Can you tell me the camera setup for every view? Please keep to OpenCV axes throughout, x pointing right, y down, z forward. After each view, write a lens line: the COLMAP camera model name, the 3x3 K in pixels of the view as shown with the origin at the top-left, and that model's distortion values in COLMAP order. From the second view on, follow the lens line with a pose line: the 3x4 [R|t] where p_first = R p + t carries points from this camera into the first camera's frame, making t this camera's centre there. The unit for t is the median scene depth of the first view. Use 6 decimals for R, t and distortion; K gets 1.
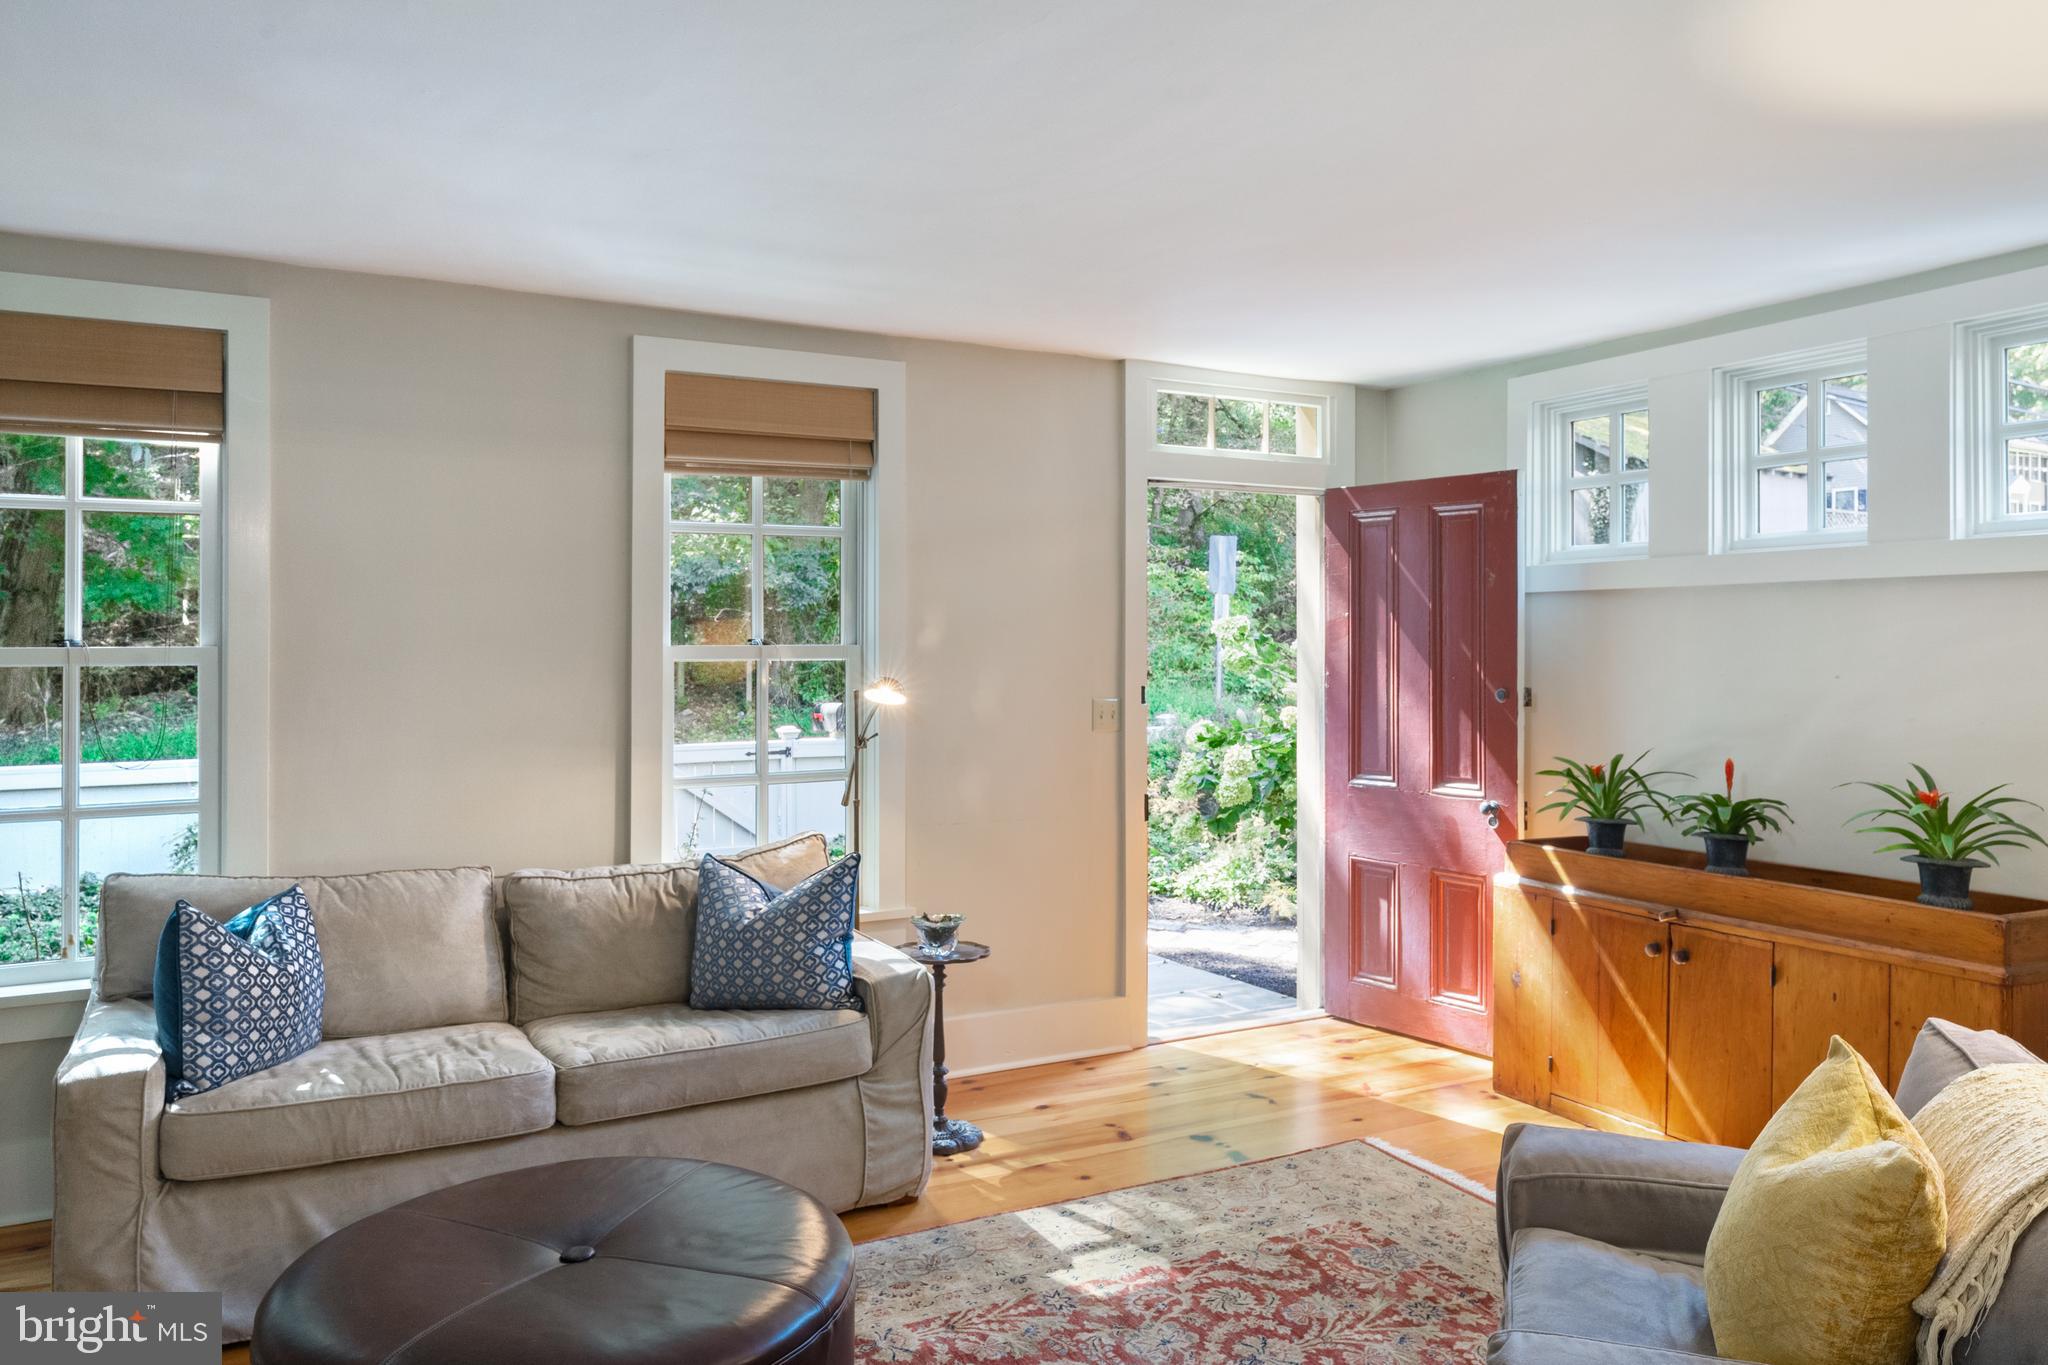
lens RADIAL K [[1454.7, 0, 1030.5], [0, 1454.7, 661.6], [0, 0, 1]] dist [0.007457, -0.002171]
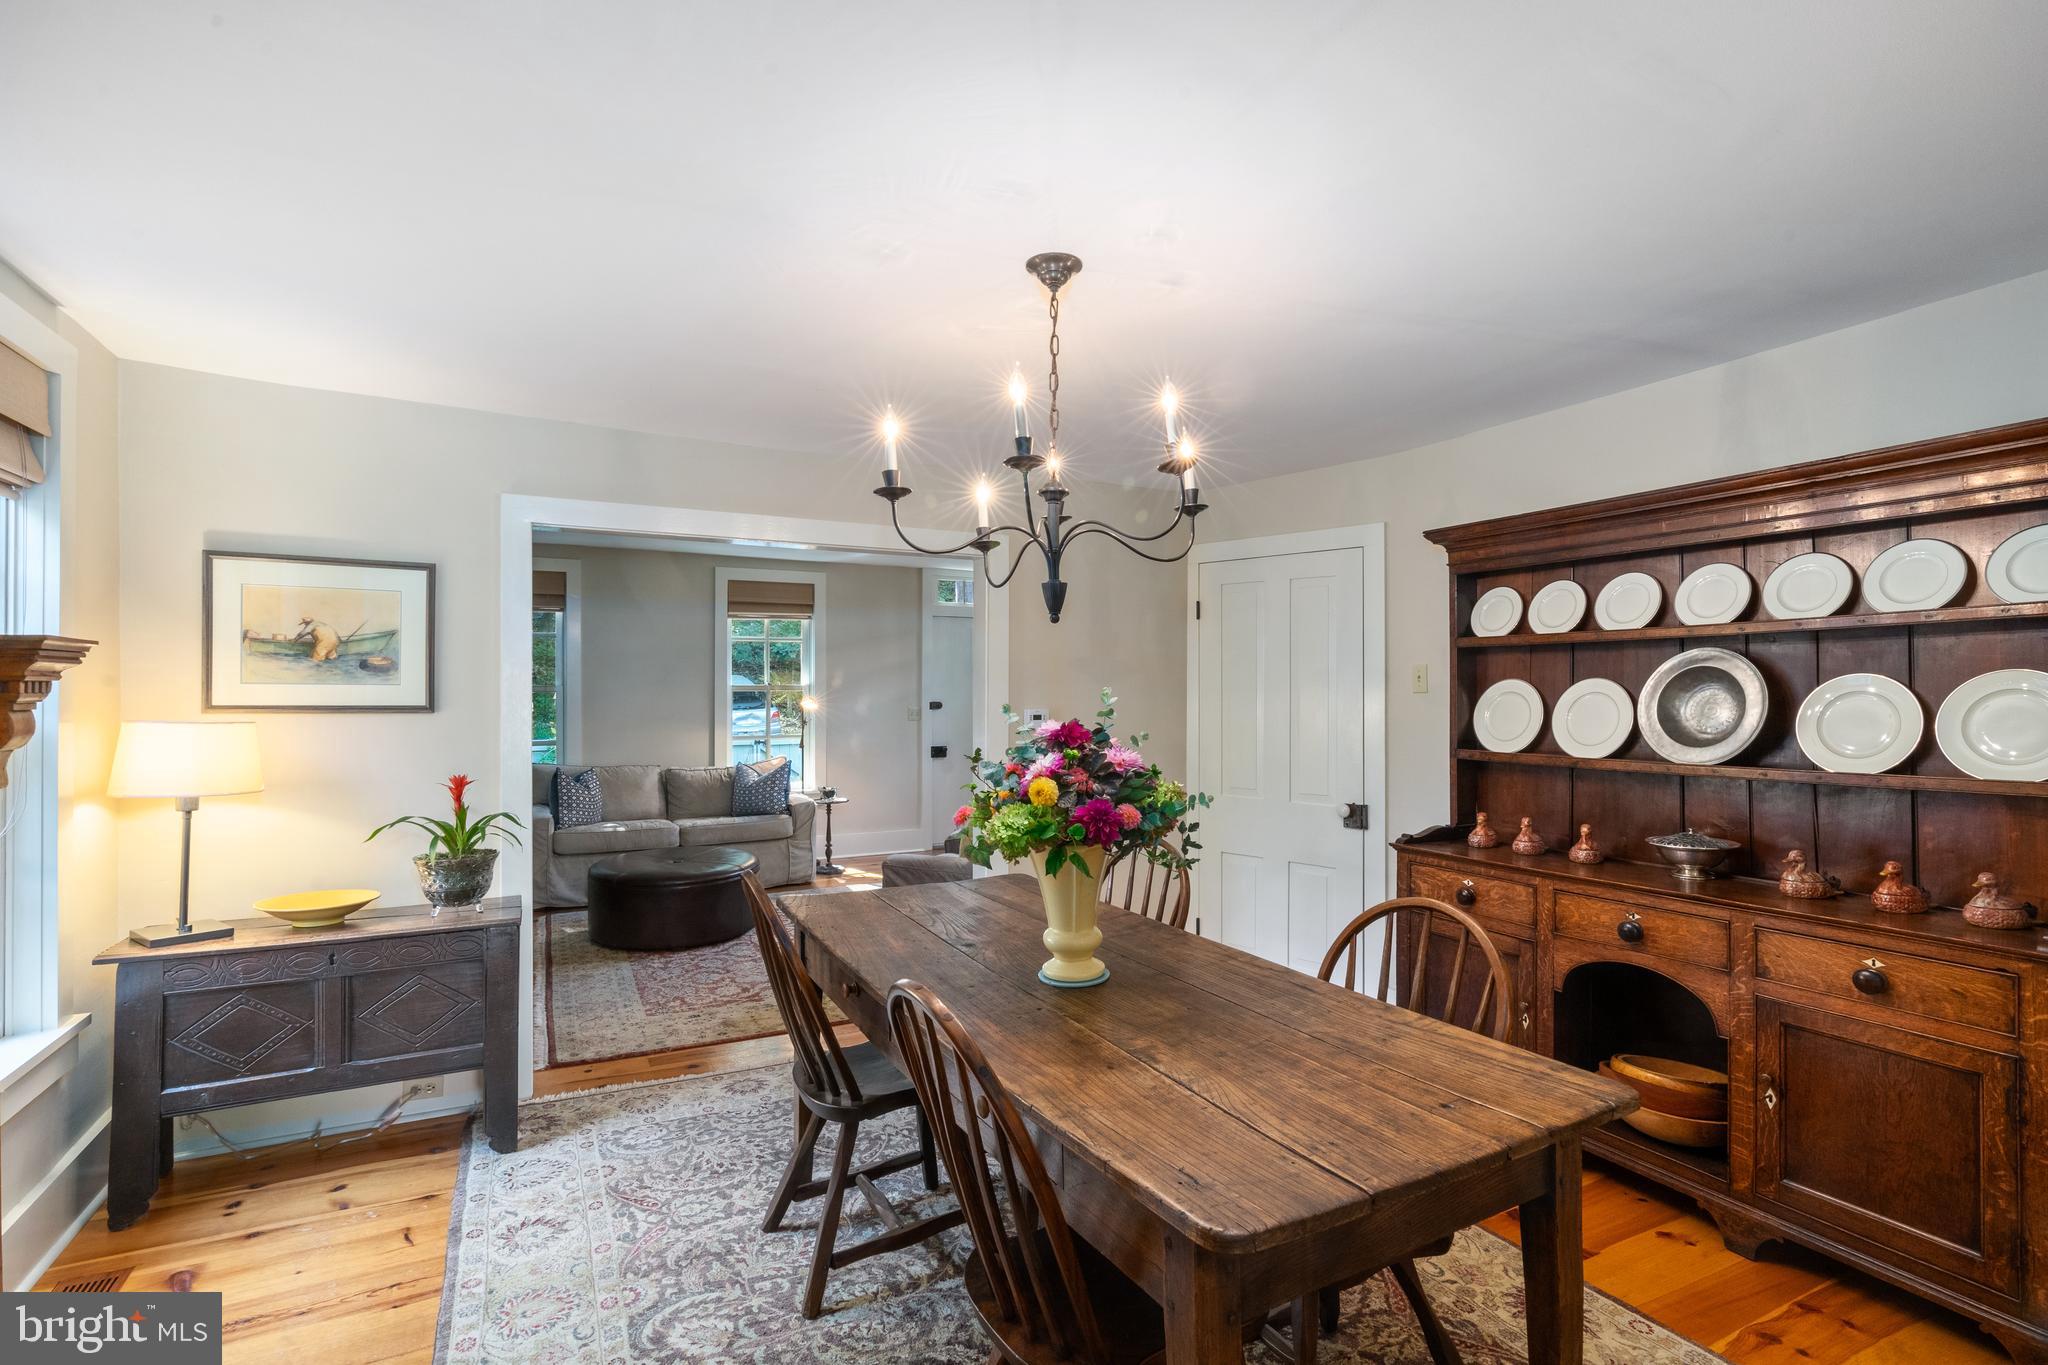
lens RADIAL K [[942.4, 0, 1010.5], [0, 942.4, 698.4], [0, 0, 1]] dist [-0.001547, -0.000443]
pose [[0.999743, 0.000950, -0.022660, 0.346676], [-0.000845, 0.999989, 0.004655, 0.005479], [0.022664, -0.004634, 0.999732, -0.800439]]
